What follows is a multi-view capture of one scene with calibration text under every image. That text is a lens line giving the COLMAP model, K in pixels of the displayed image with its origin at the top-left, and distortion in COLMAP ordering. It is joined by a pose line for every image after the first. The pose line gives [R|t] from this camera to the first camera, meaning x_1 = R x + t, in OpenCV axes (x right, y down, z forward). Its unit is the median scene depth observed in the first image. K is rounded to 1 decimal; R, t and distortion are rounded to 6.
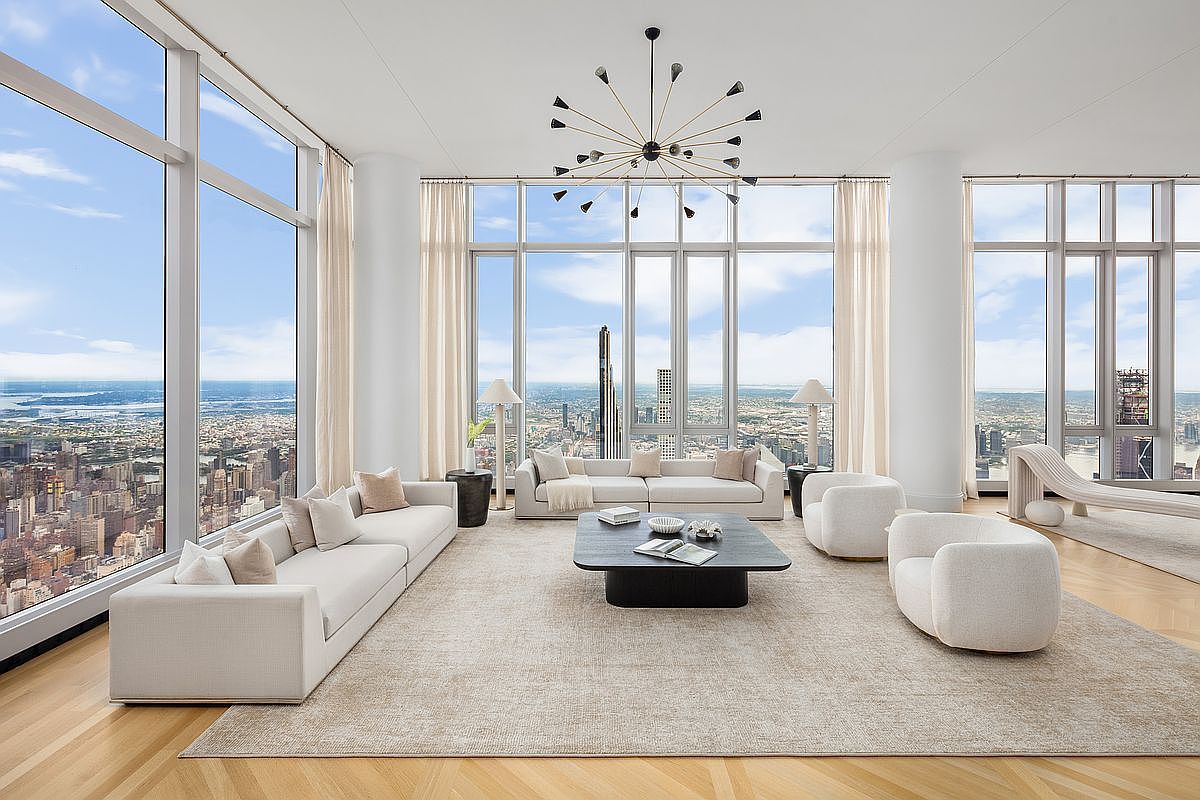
lens RADIAL K [[581.4, 0, 592.4], [0, 581.4, 374.9], [0, 0, 1]] dist [0.005994, -0.001569]
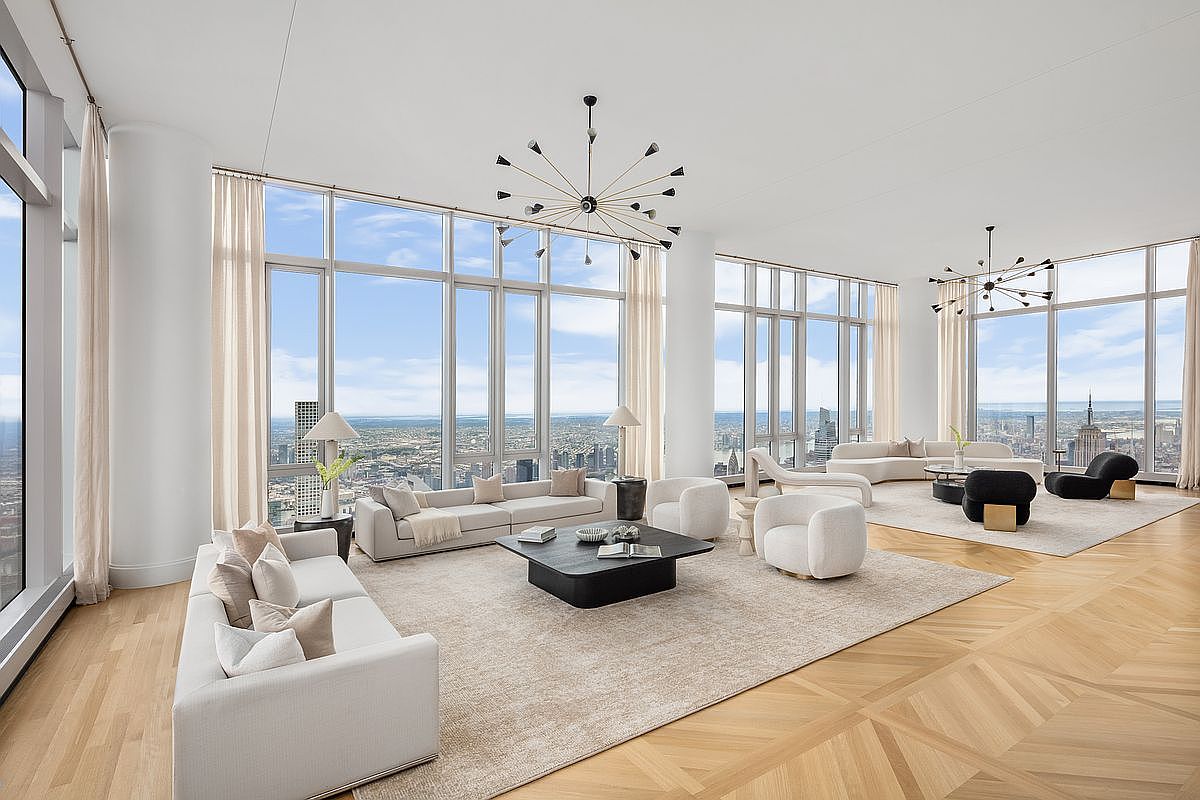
lens RADIAL K [[581.4, 0, 590.7], [0, 581.4, 409.6], [0, 0, 1]] dist [0.005994, -0.001569]
pose [[0.833064, -0.022426, 0.552722, -0.325734], [0.018622, 0.999749, 0.012497, -0.000872], [-0.552863, -0.000118, 0.833272, 0.033909]]
